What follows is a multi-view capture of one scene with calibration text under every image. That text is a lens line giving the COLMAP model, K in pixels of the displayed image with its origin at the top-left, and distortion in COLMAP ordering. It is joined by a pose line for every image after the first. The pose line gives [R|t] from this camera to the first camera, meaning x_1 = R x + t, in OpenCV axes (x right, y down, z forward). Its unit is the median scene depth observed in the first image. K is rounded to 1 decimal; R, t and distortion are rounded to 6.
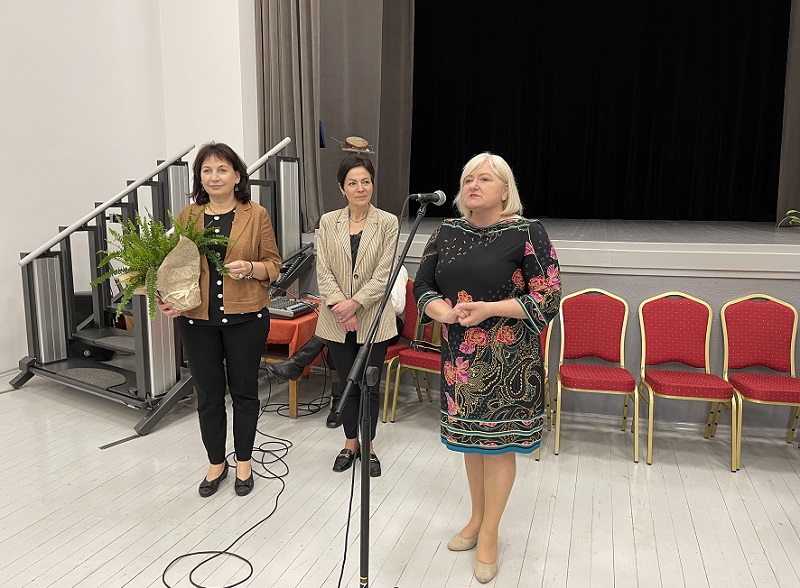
lens RADIAL K [[555.3, 0, 418.3], [0, 555.3, 293.1], [0, 0, 1]] dist [0.033495, -0.017272]
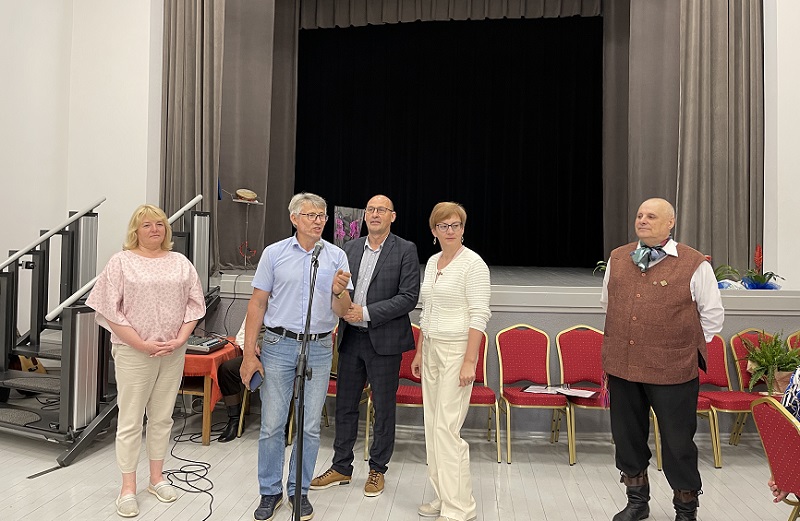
lens RADIAL K [[600.3, 0, 398.1], [0, 600.3, 259.4], [0, 0, 1]] dist [0.012000, -0.004252]
pose [[0.978159, 0.004749, 0.207805, -0.095232], [0.023220, 0.990985, -0.131949, 0.024417], [-0.206558, 0.133892, 0.969230, -0.268789]]
